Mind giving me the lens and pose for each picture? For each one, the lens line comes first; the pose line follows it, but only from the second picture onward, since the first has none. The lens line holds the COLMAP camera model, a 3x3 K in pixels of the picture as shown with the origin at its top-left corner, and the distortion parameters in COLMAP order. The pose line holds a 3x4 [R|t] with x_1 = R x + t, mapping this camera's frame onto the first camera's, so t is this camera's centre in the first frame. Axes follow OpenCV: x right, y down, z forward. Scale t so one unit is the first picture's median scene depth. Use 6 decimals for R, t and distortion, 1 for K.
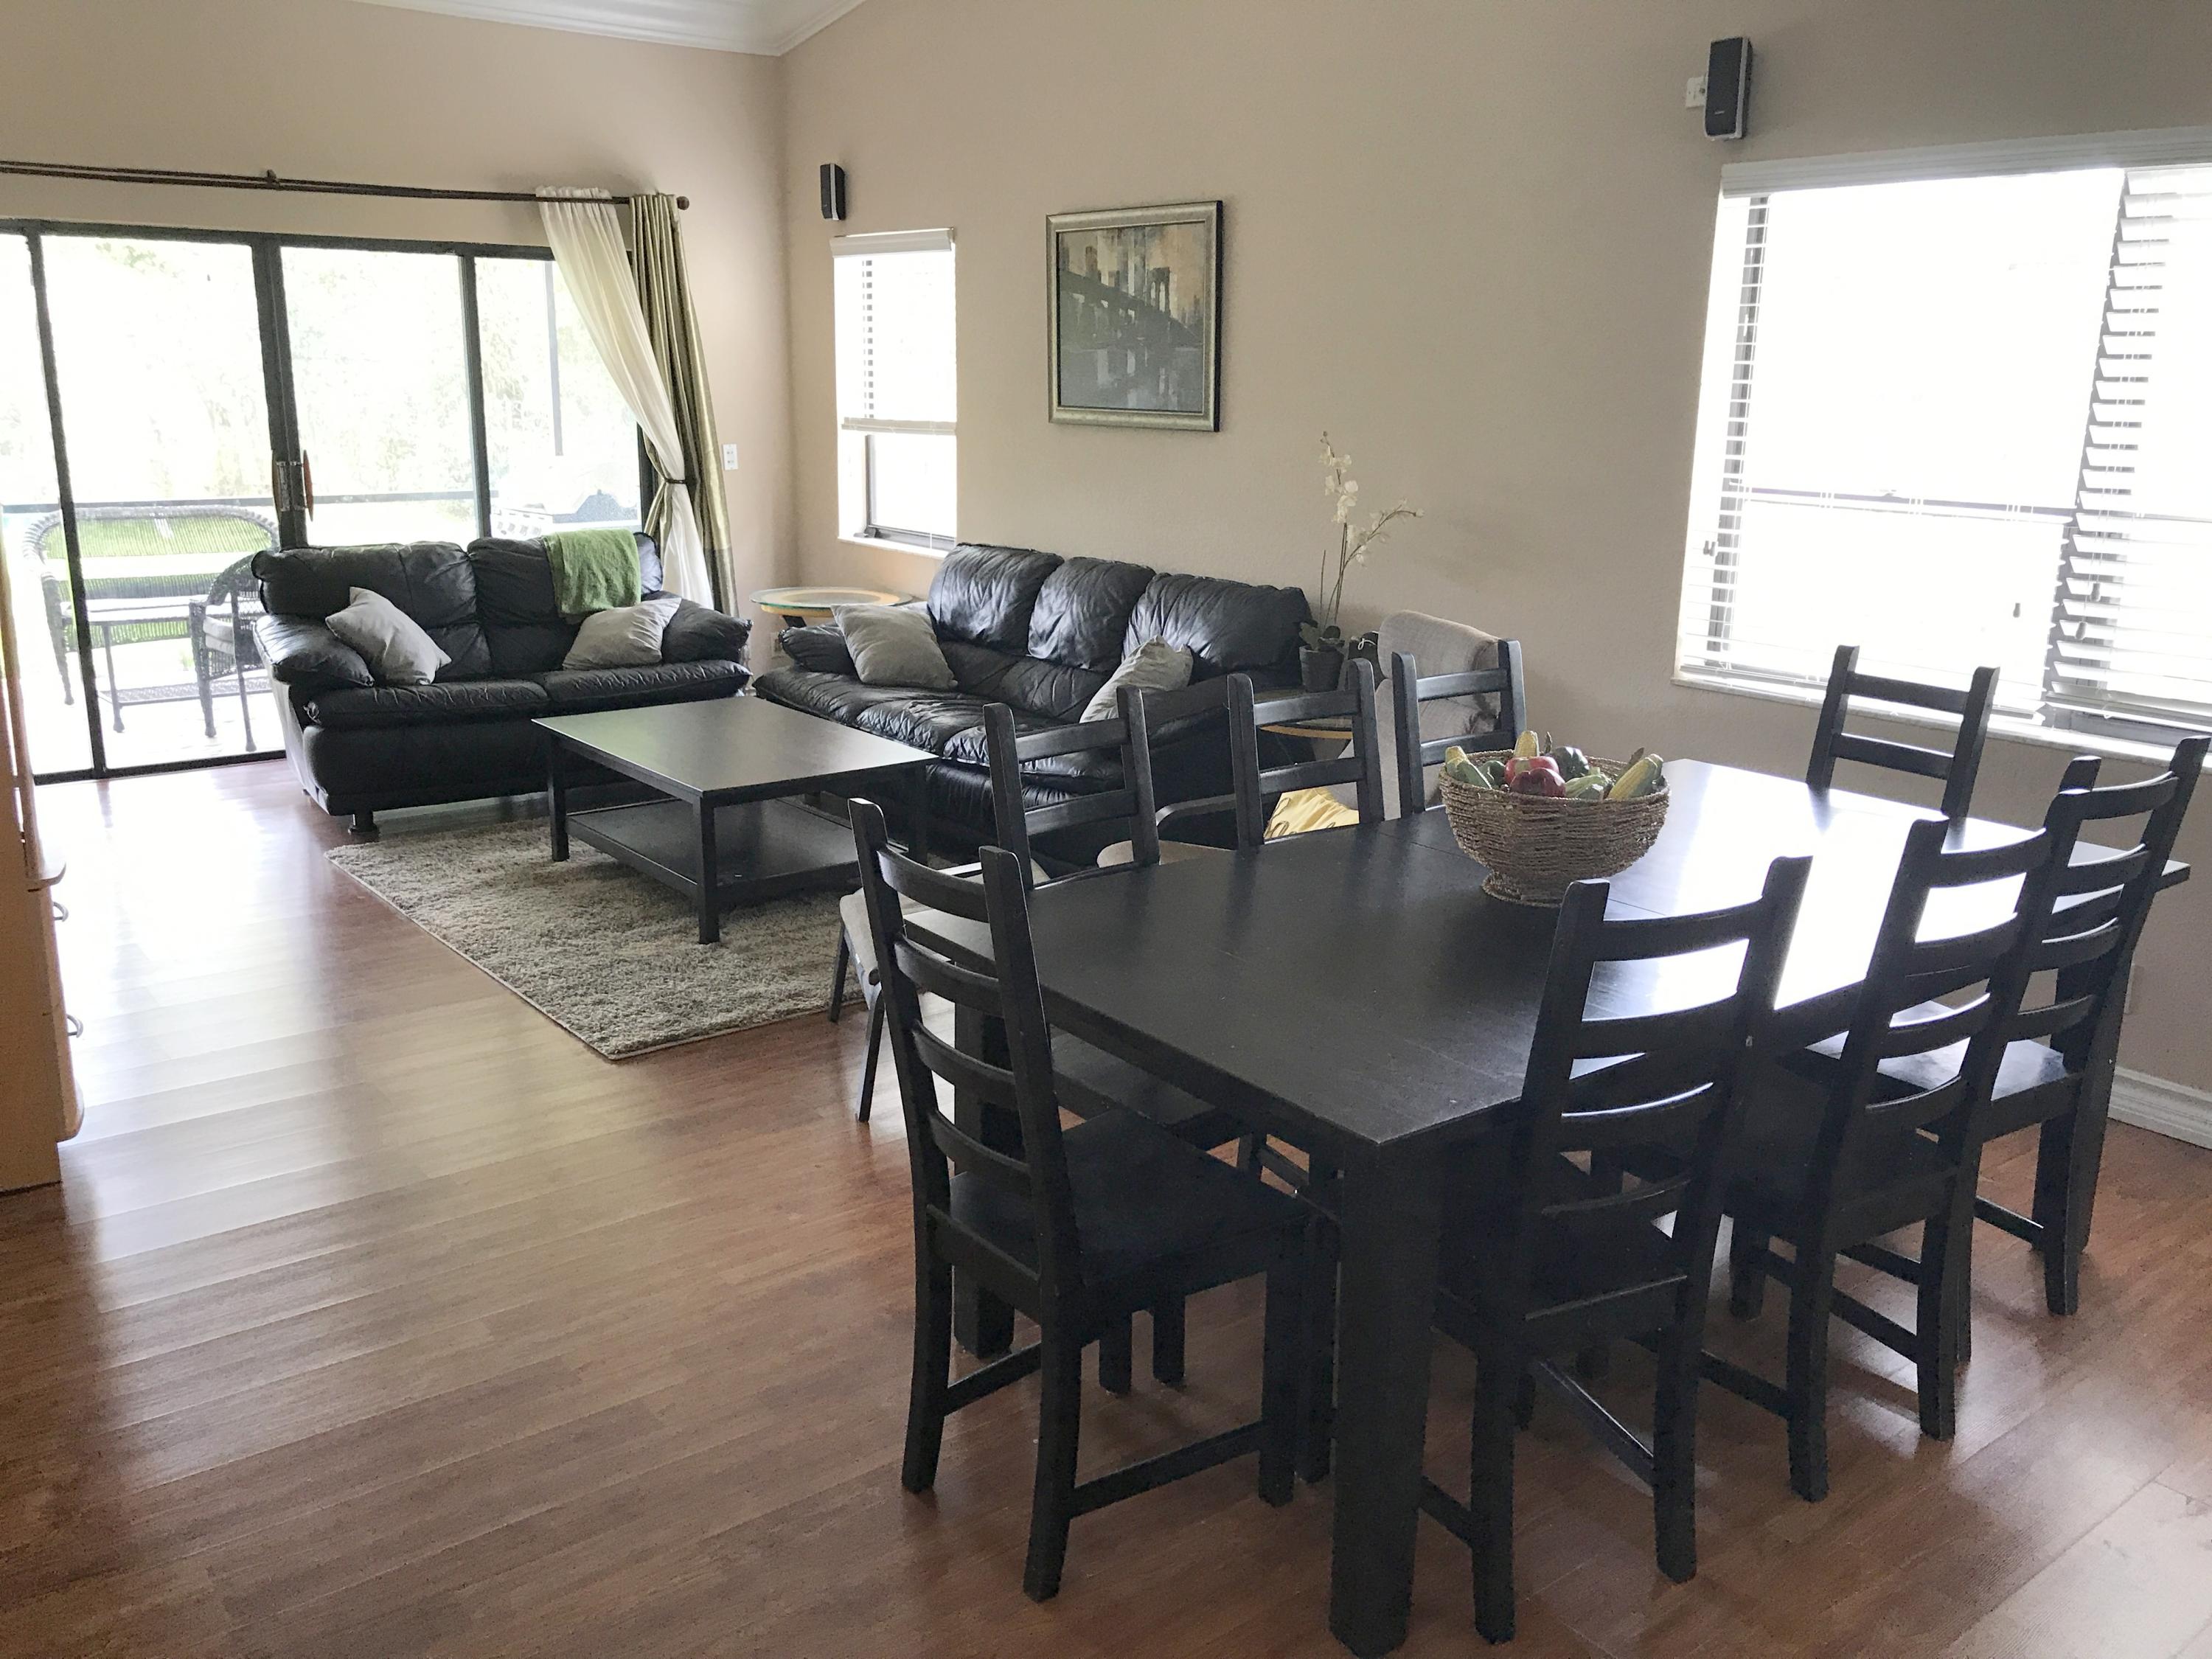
lens RADIAL K [[1825.9, 0, 1110.5], [0, 1825.9, 825.3], [0, 0, 1]] dist [0.032578, -0.049506]
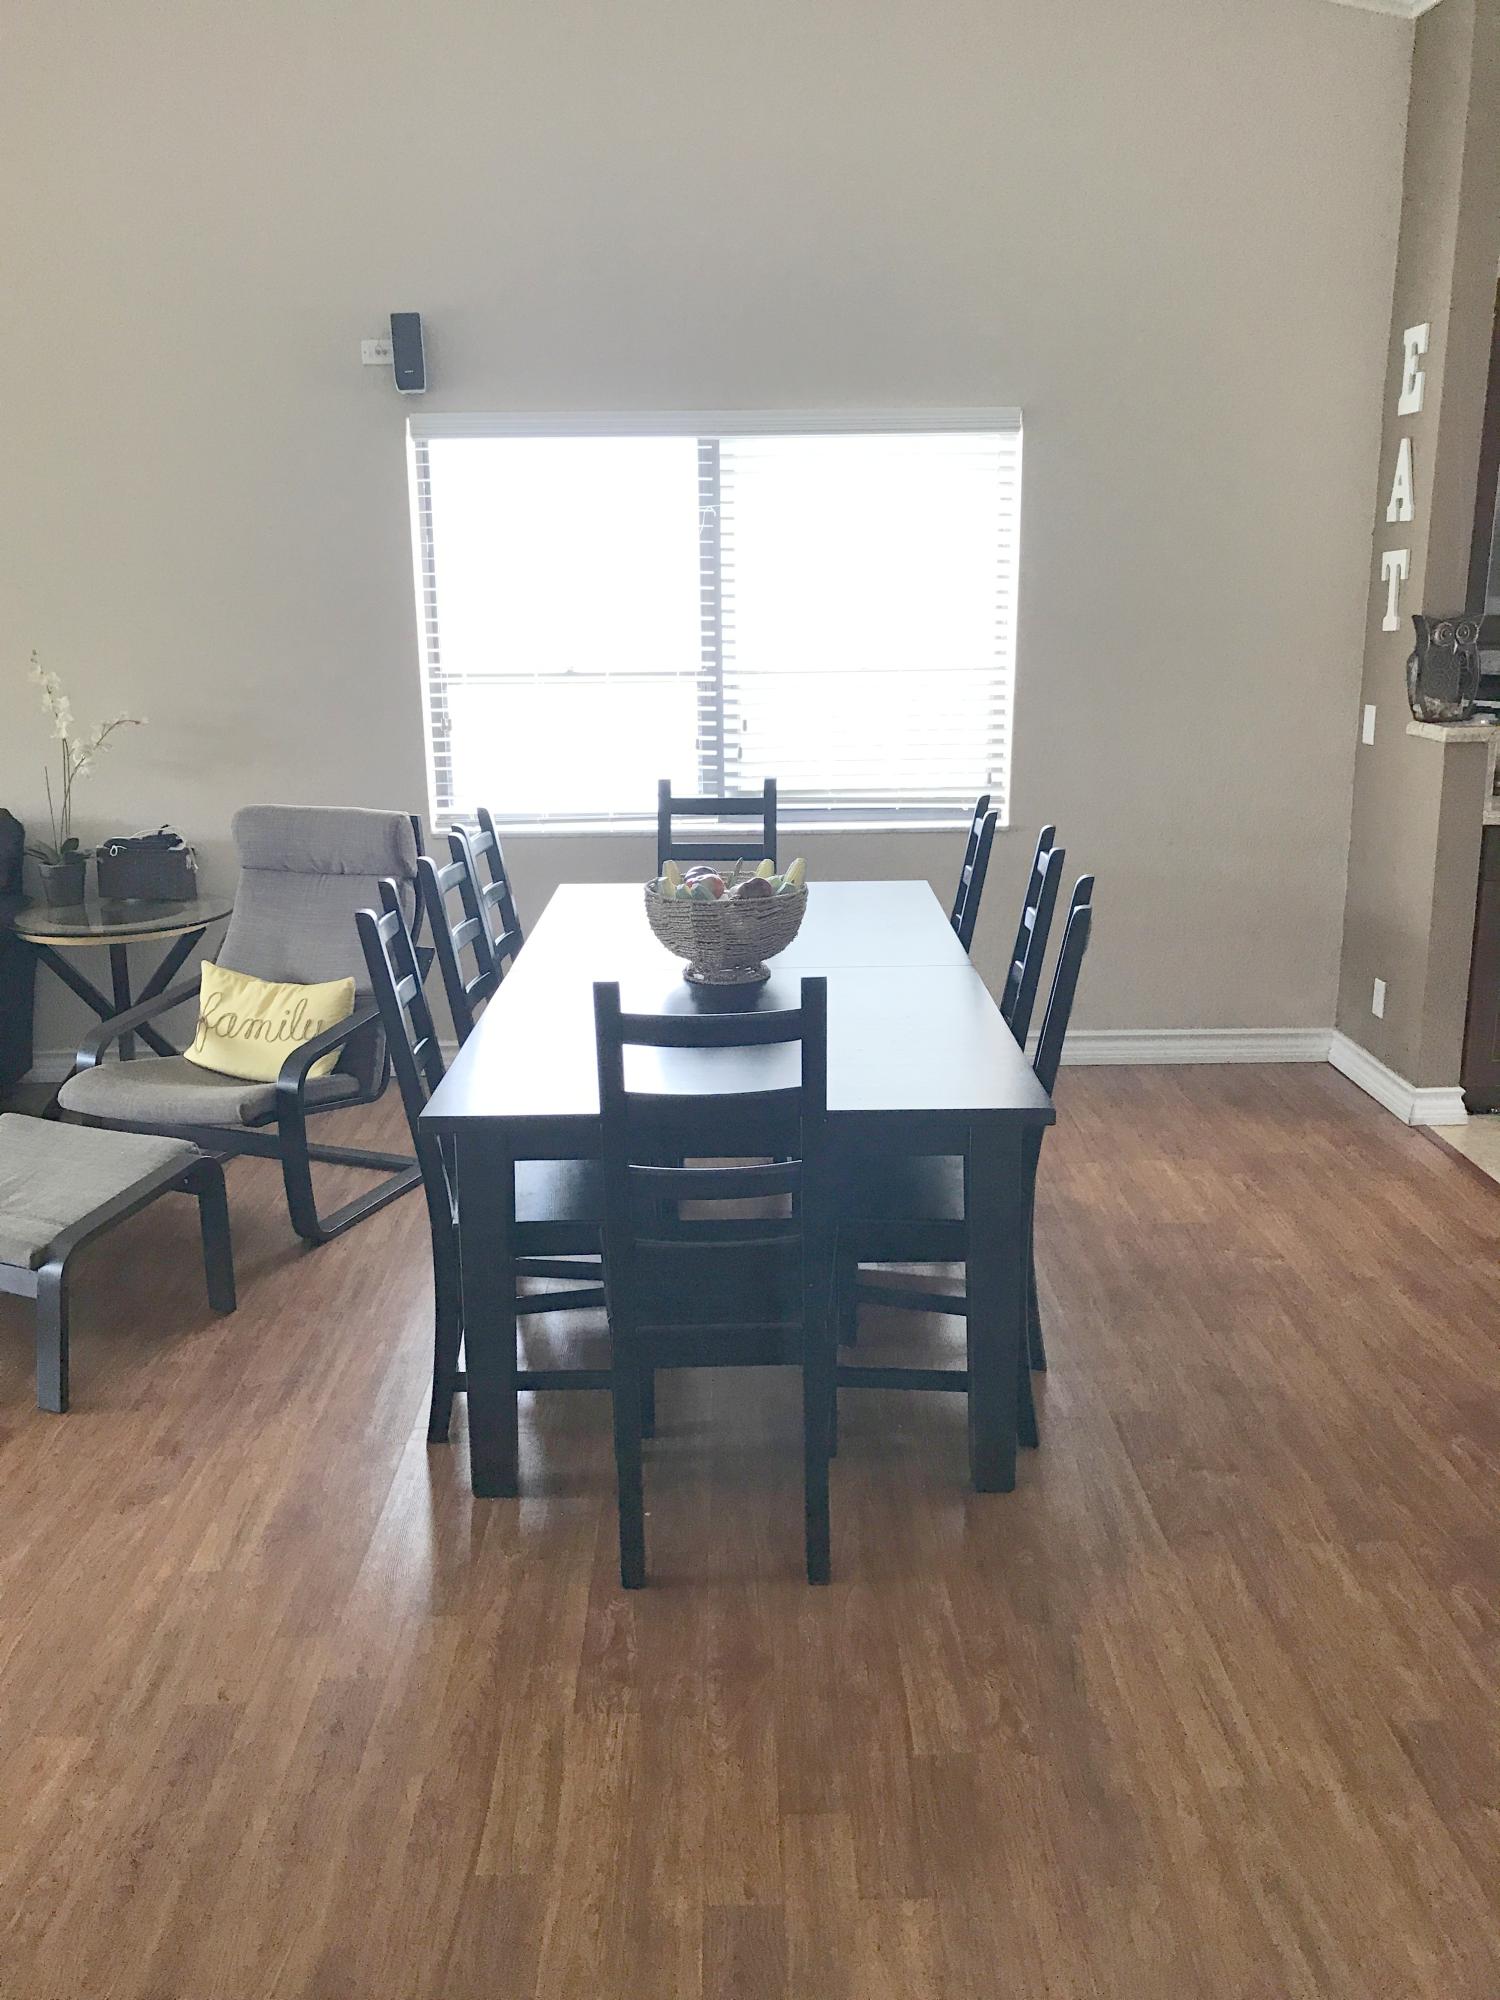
lens RADIAL K [[1650.9, 0, 731.8], [0, 1650.9, 997.3], [0, 0, 1]] dist [0.032578, -0.049506]
pose [[0.609205, -0.218606, 0.762286, -0.331772], [0.213369, 0.970991, 0.107937, -0.038095], [-0.763769, 0.096892, 0.638176, 0.114994]]
